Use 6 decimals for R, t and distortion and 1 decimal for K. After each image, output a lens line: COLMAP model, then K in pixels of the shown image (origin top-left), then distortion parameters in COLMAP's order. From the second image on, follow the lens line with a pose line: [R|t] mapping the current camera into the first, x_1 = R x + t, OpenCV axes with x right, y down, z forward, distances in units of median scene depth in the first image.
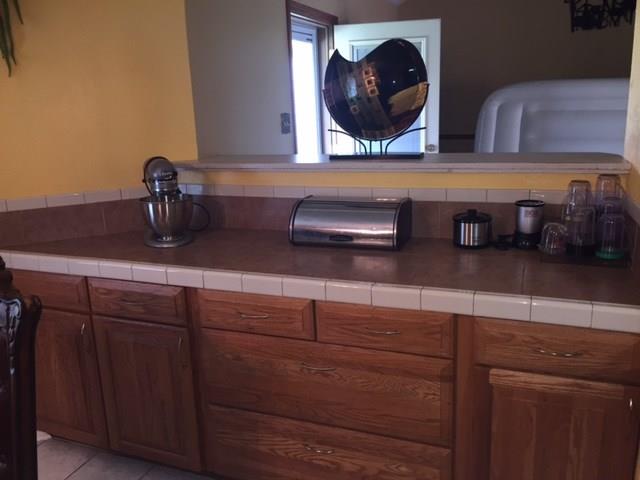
lens RADIAL K [[552.8, 0, 317.5], [0, 552.8, 237.6], [0, 0, 1]] dist [0.110469, -0.166465]
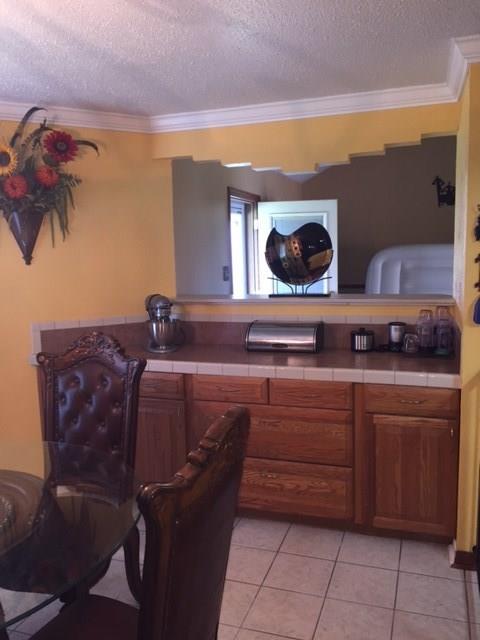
lens RADIAL K [[552.8, 0, 240.0], [0, 552.8, 320.0], [0, 0, 1]] dist [0.110469, -0.166465]
pose [[0.998962, 0.008849, 0.044683, -0.140756], [-0.003408, 0.992720, -0.120395, 0.118001], [-0.045423, 0.120118, 0.991720, -0.554486]]
